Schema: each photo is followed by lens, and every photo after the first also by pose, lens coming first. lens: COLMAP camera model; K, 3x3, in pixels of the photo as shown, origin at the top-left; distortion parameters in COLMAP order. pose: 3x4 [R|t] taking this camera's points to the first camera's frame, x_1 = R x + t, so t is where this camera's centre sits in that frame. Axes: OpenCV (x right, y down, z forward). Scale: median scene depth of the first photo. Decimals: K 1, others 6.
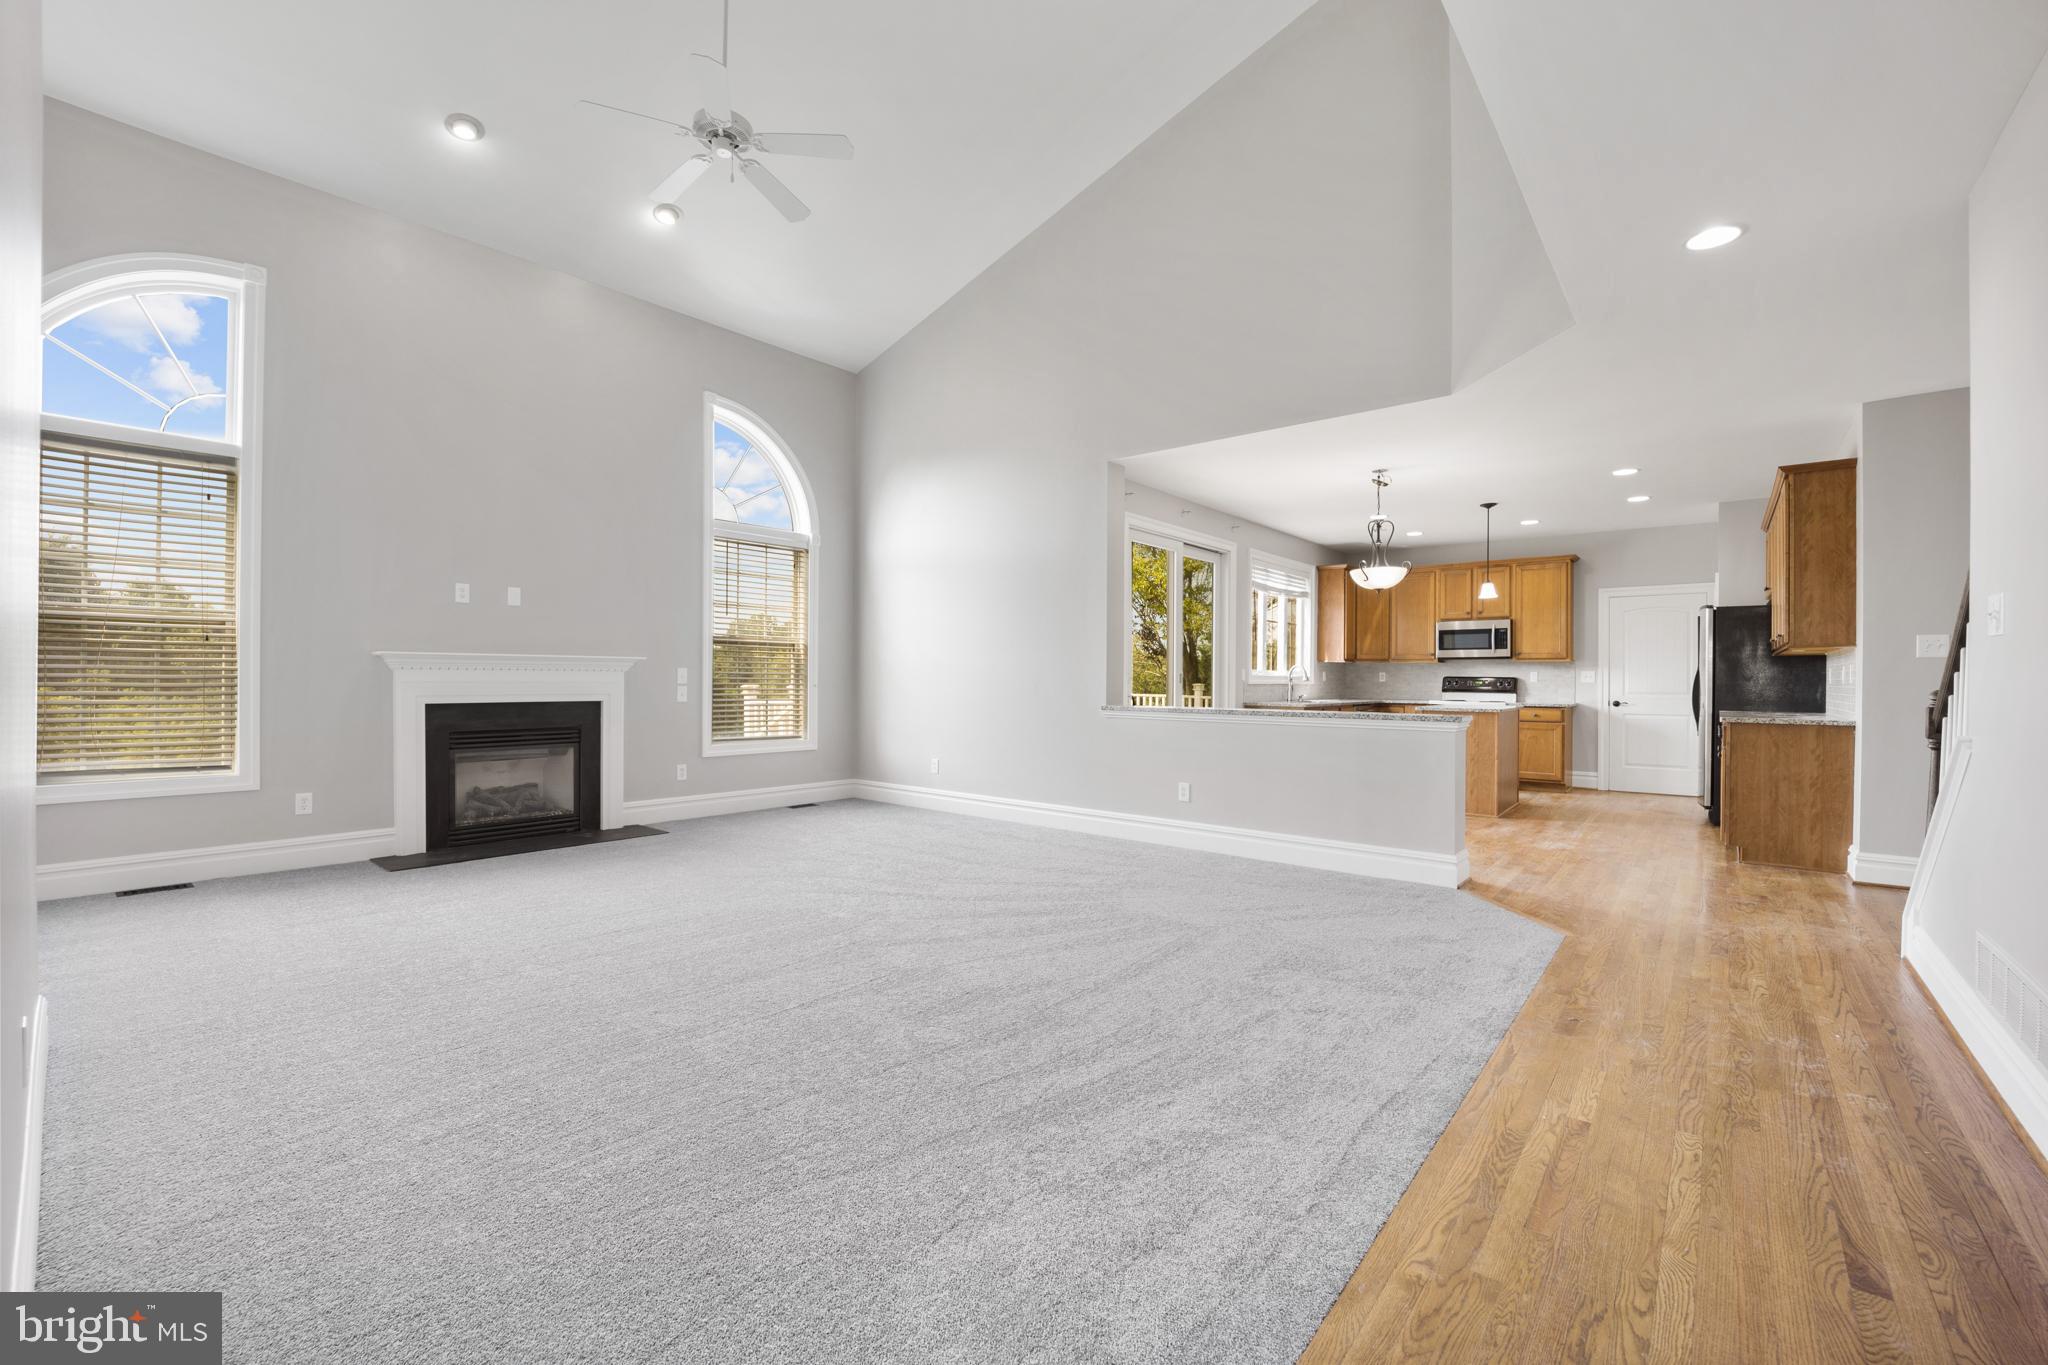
lens RADIAL K [[844.5, 0, 1006.6], [0, 844.5, 685.4], [0, 0, 1]] dist [-0.005607, 0.000518]
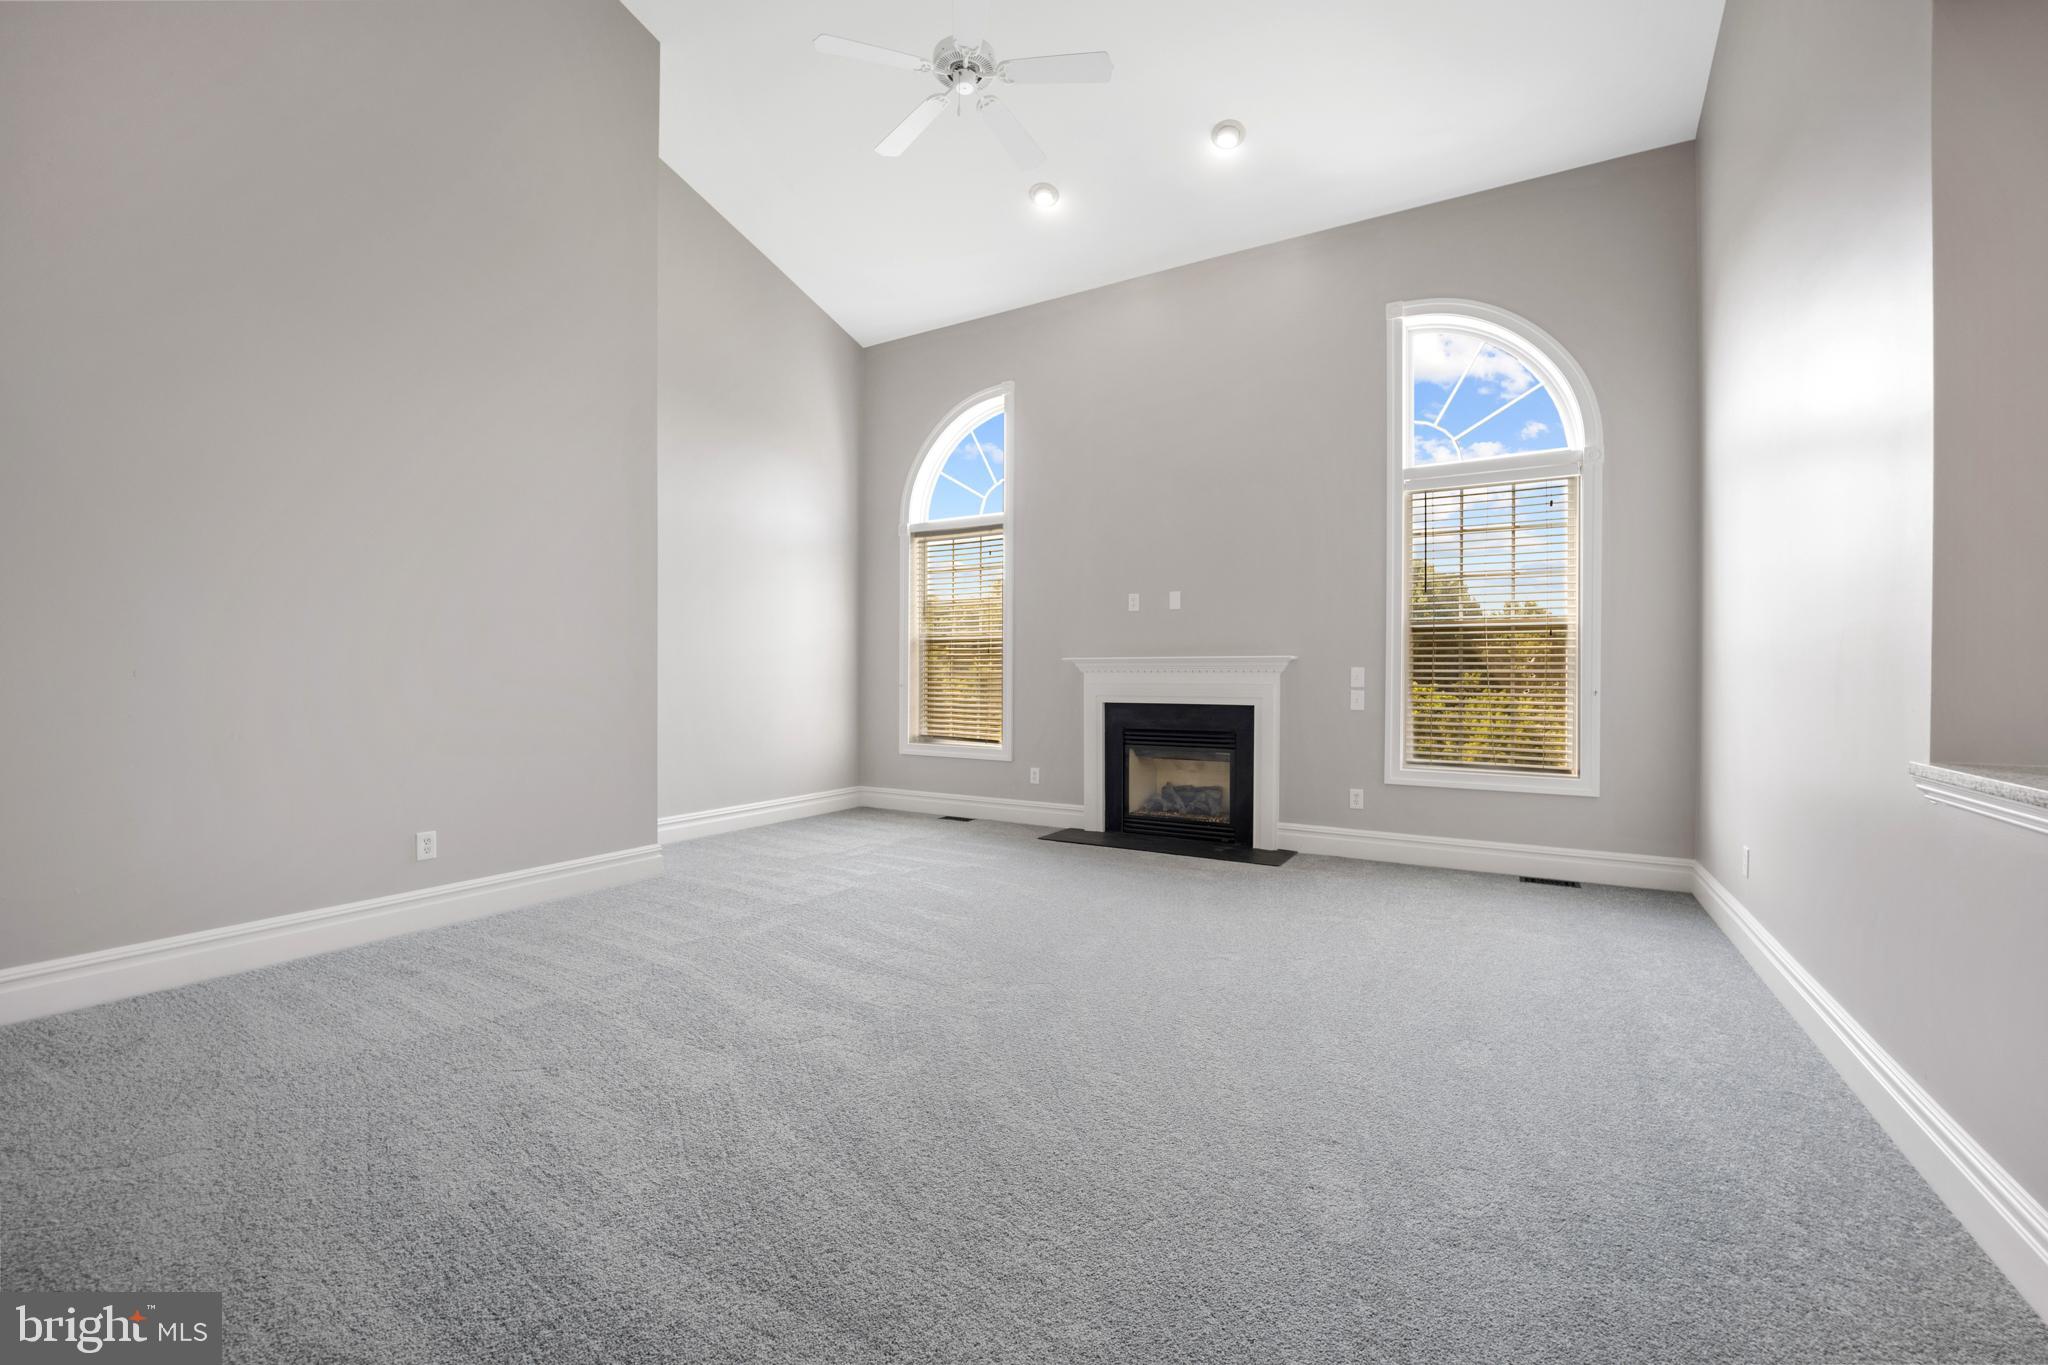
lens RADIAL K [[844.5, 0, 1025.5], [0, 844.5, 662.2], [0, 0, 1]] dist [-0.005607, 0.000518]
pose [[0.185812, -0.007383, -0.982558, 0.383683], [0.001028, 0.999973, -0.007319, -0.022495], [0.982585, 0.000350, 0.185815, 0.626308]]
